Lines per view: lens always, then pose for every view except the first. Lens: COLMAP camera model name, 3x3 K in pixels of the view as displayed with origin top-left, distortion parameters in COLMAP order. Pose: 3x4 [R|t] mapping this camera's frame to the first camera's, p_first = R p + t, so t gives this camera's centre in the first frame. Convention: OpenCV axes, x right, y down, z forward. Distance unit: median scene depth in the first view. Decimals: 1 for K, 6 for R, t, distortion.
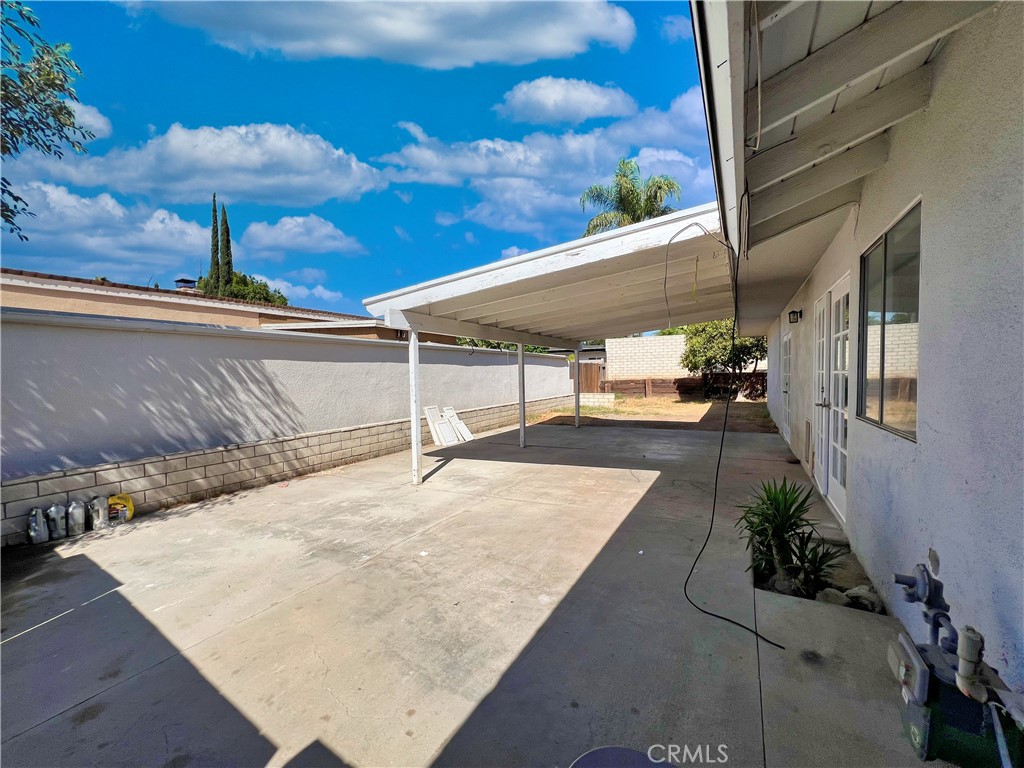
lens RADIAL K [[427.8, 0, 512.0], [0, 427.8, 384.0], [0, 0, 1]] dist [-0.000960, -0.000114]
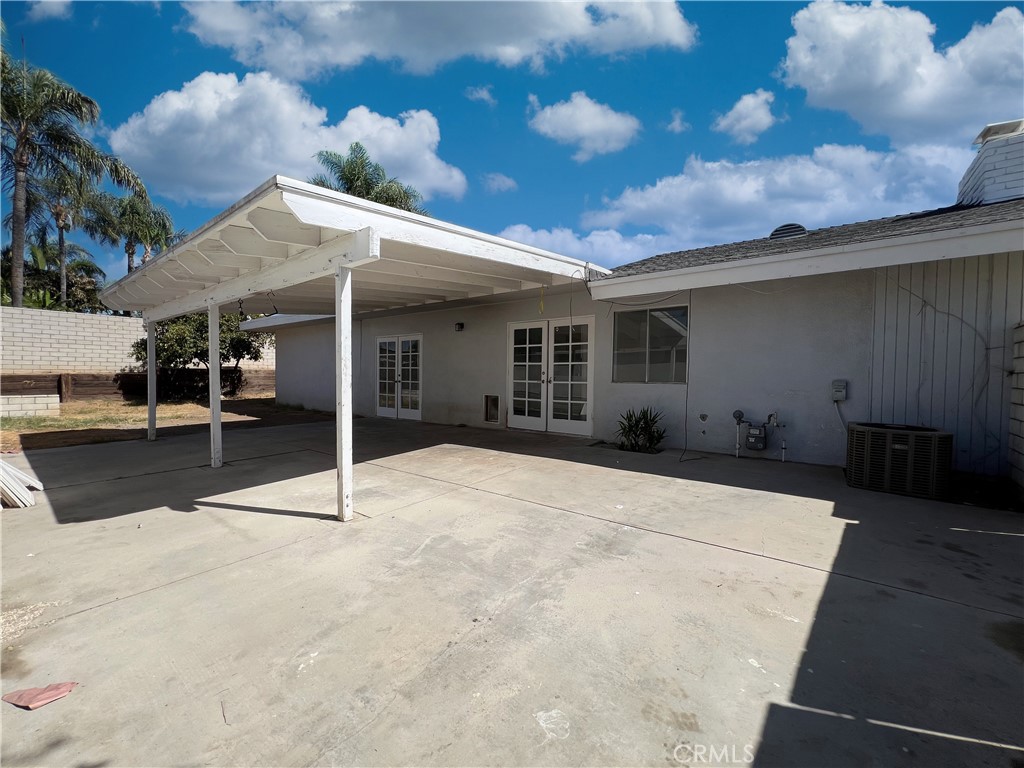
lens RADIAL K [[427.8, 0, 512.0], [0, 427.8, 384.0], [0, 0, 1]] dist [-0.000960, -0.000114]
pose [[0.104548, -0.003524, 0.994514, -1.200248], [0.016440, 0.999863, 0.001815, 0.061363], [-0.994384, 0.016160, 0.104592, 1.030854]]
